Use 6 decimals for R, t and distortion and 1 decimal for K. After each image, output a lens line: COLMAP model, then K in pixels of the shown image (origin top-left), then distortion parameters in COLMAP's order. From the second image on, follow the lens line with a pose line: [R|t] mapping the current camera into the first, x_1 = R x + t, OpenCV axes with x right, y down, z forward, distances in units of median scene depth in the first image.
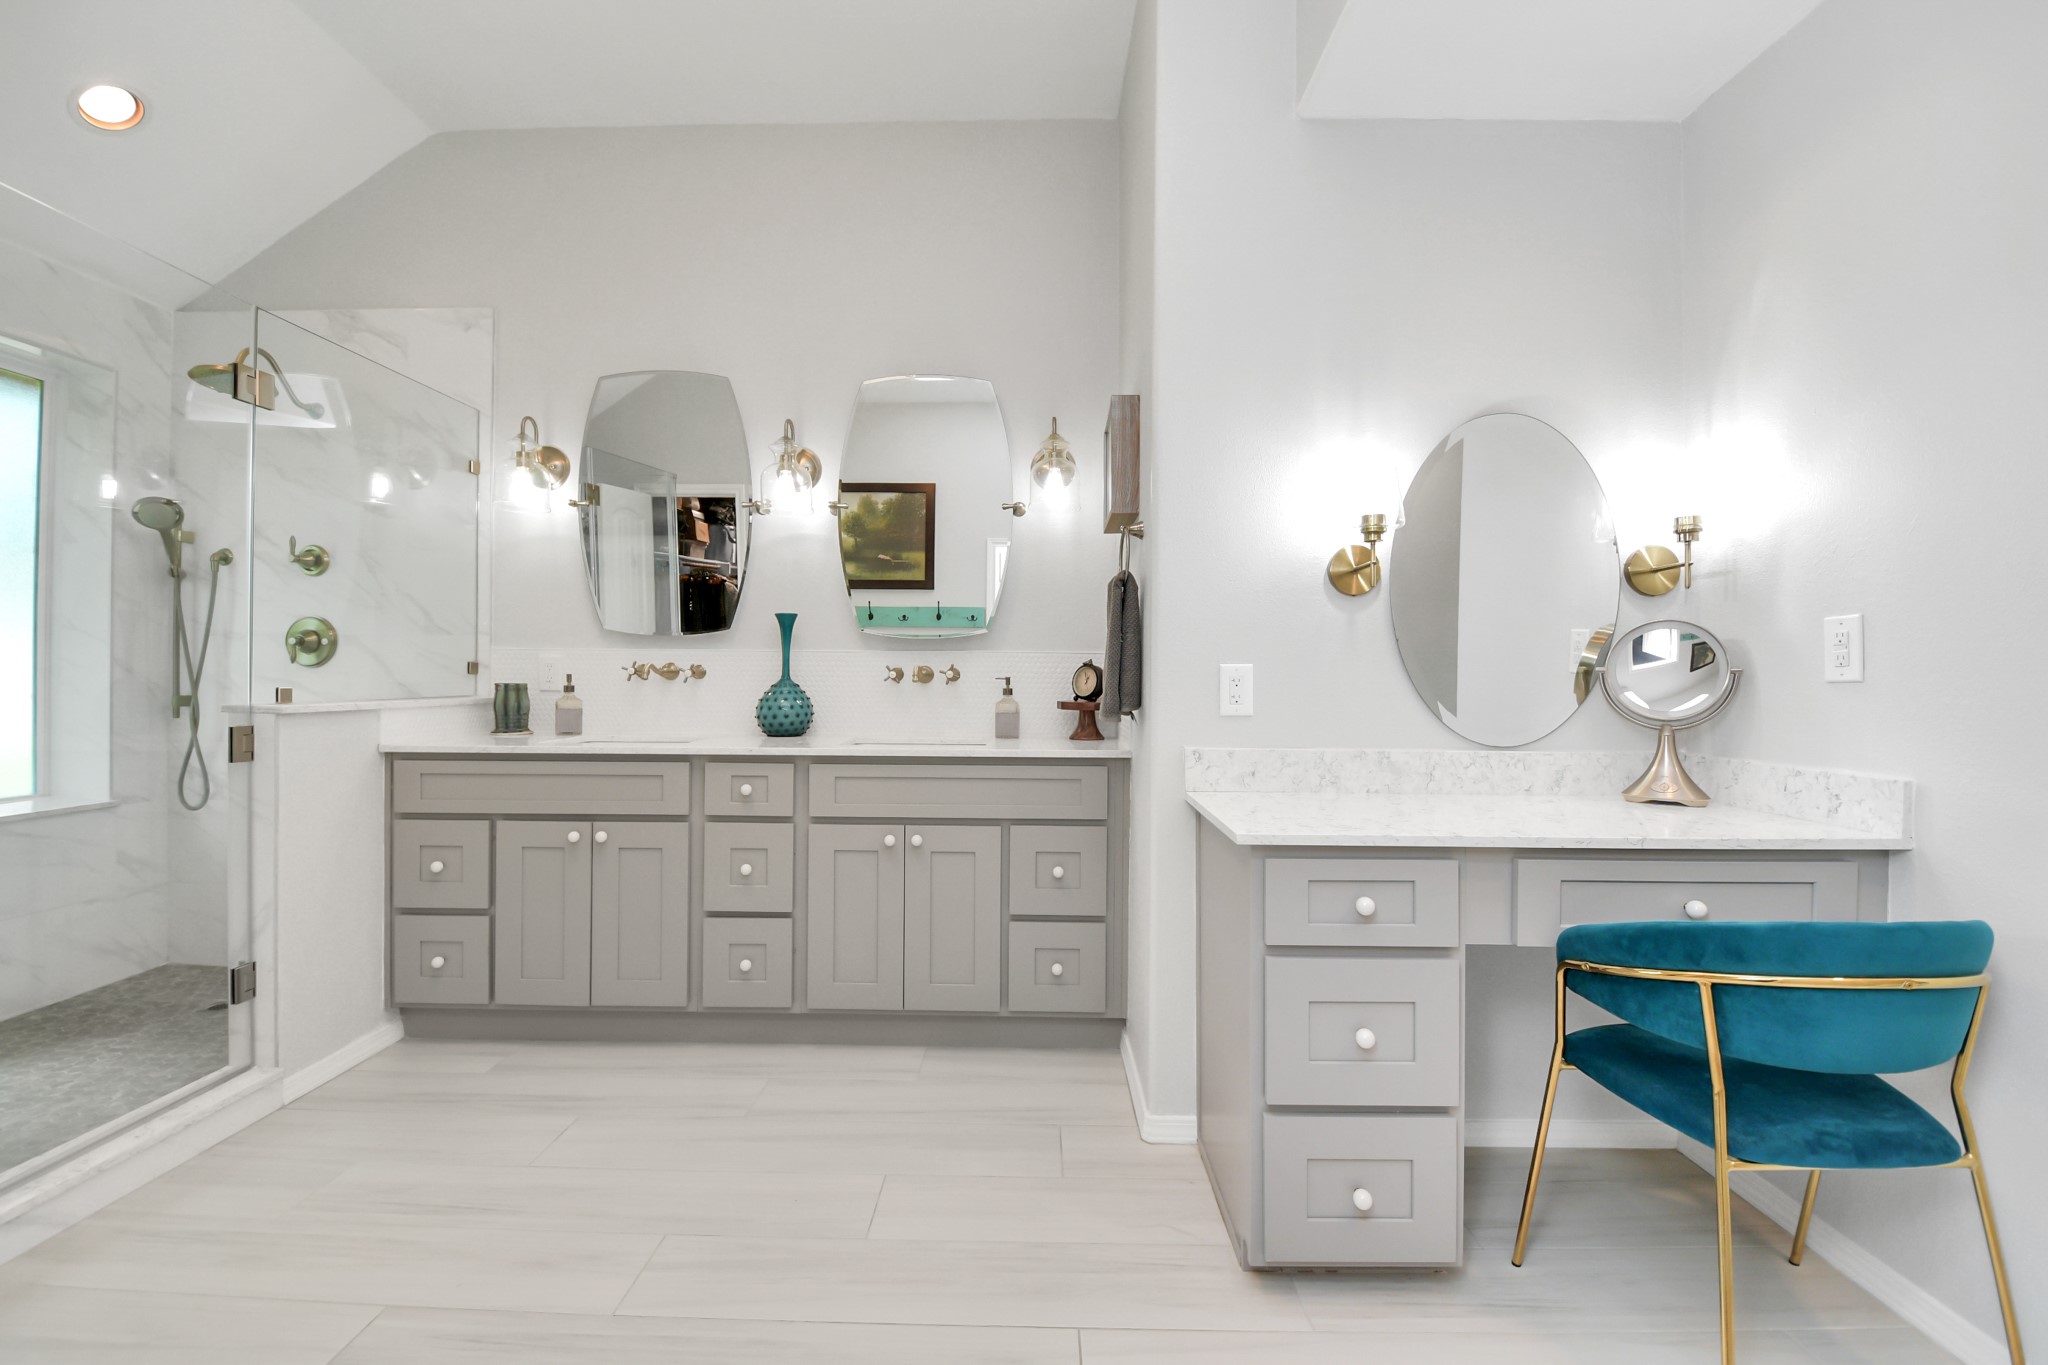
lens RADIAL K [[909.3, 0, 1019.4], [0, 909.3, 683.8], [0, 0, 1]] dist [-0.008780, -0.004250]
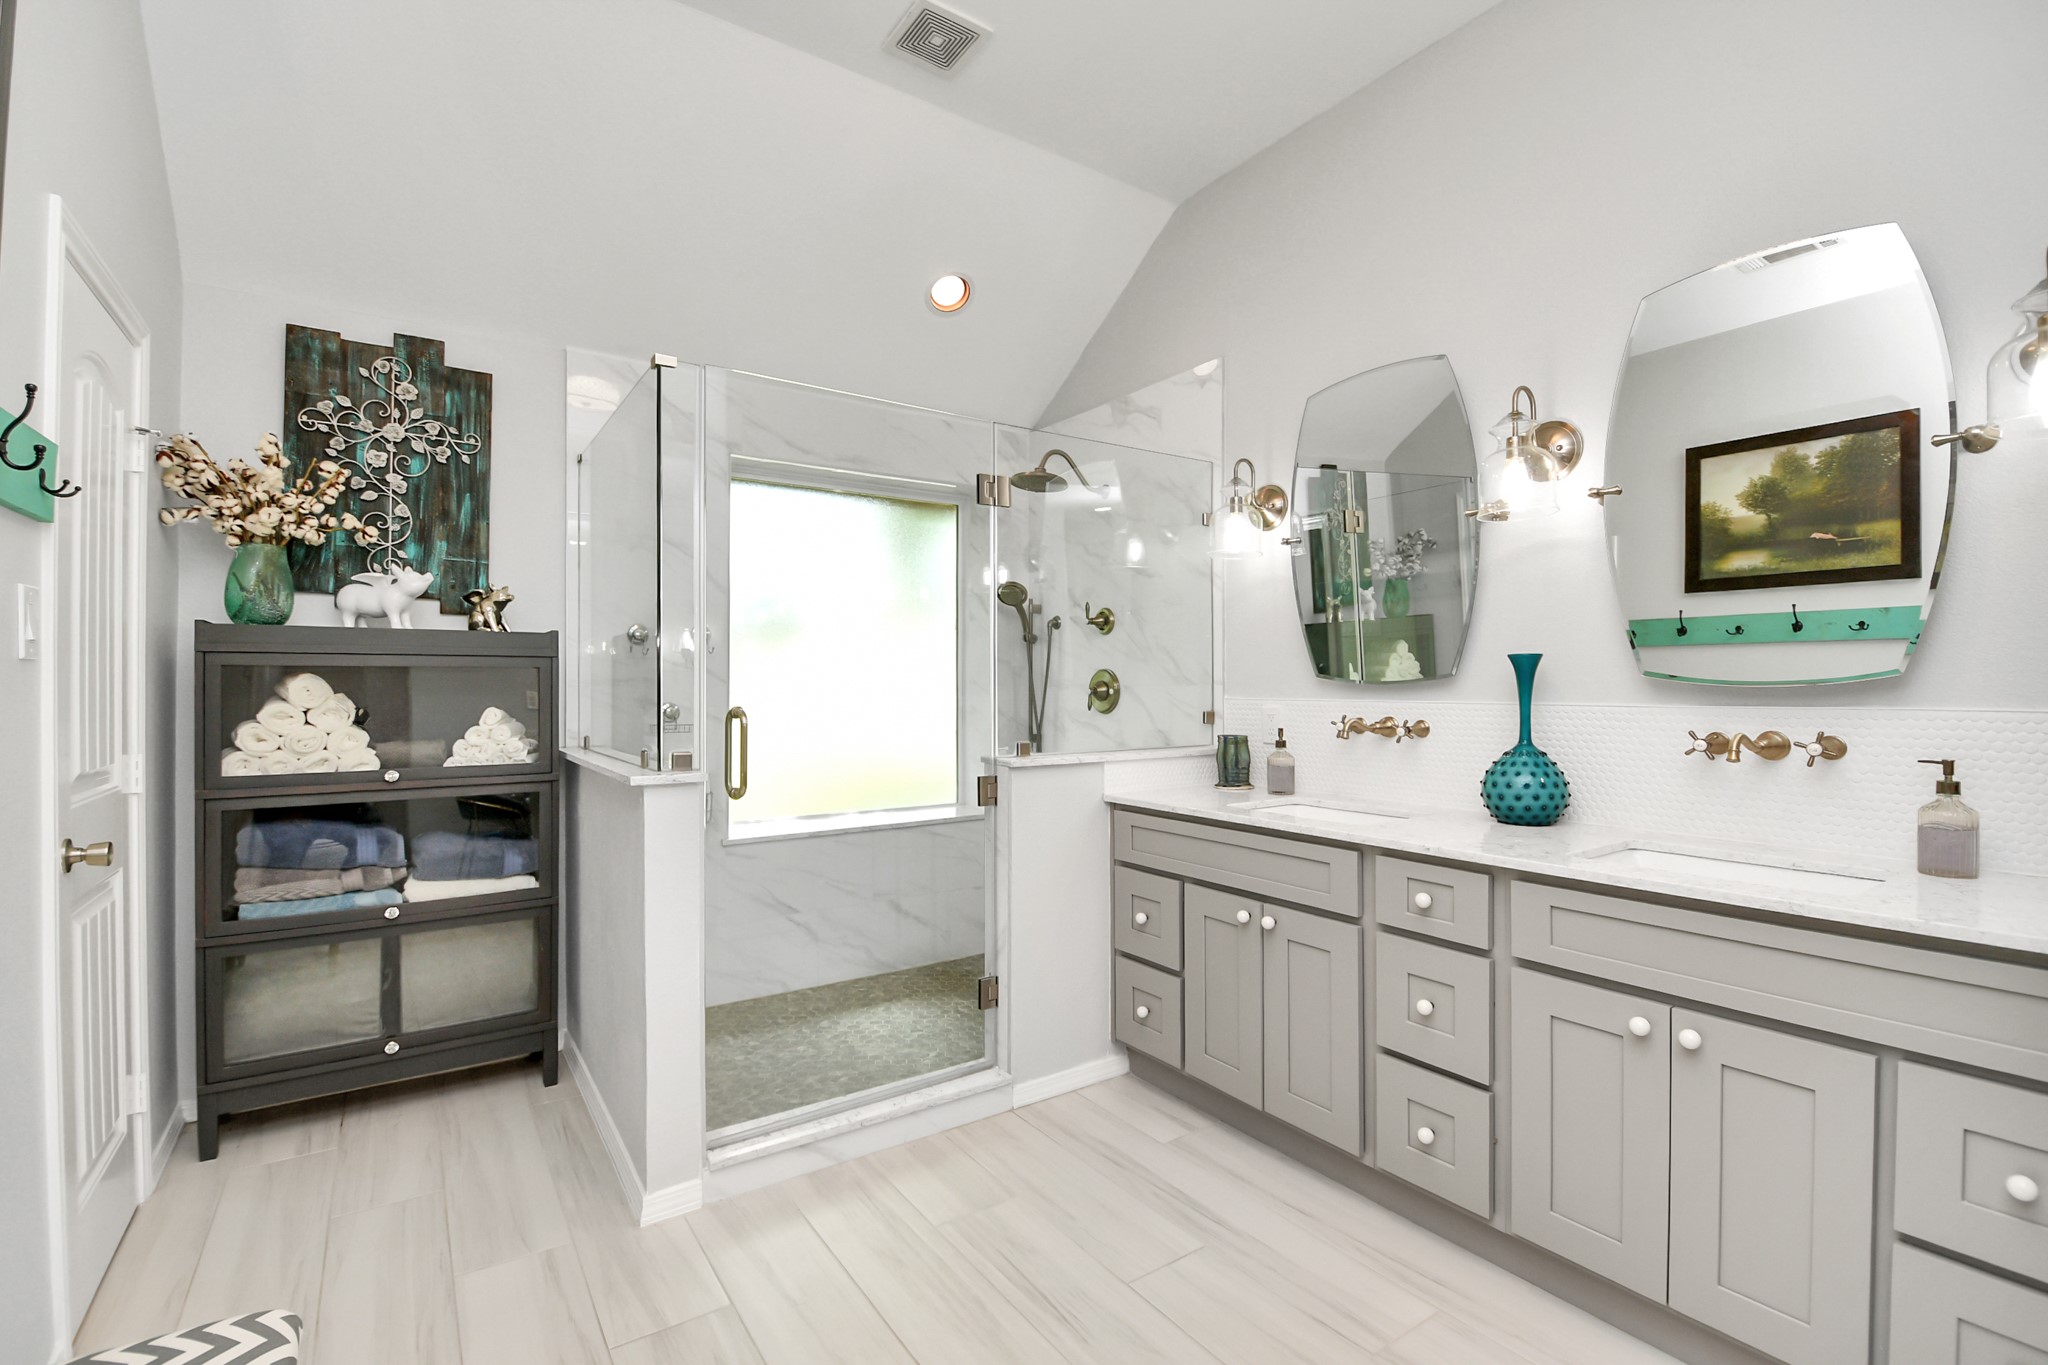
lens RADIAL K [[909.3, 0, 1014.0], [0, 909.3, 672.4], [0, 0, 1]] dist [-0.008780, -0.004250]
pose [[0.567190, -0.016241, -0.823427, 0.111171], [0.000750, 0.999815, -0.019203, -0.050058], [0.823587, 0.010274, 0.567097, 0.255090]]
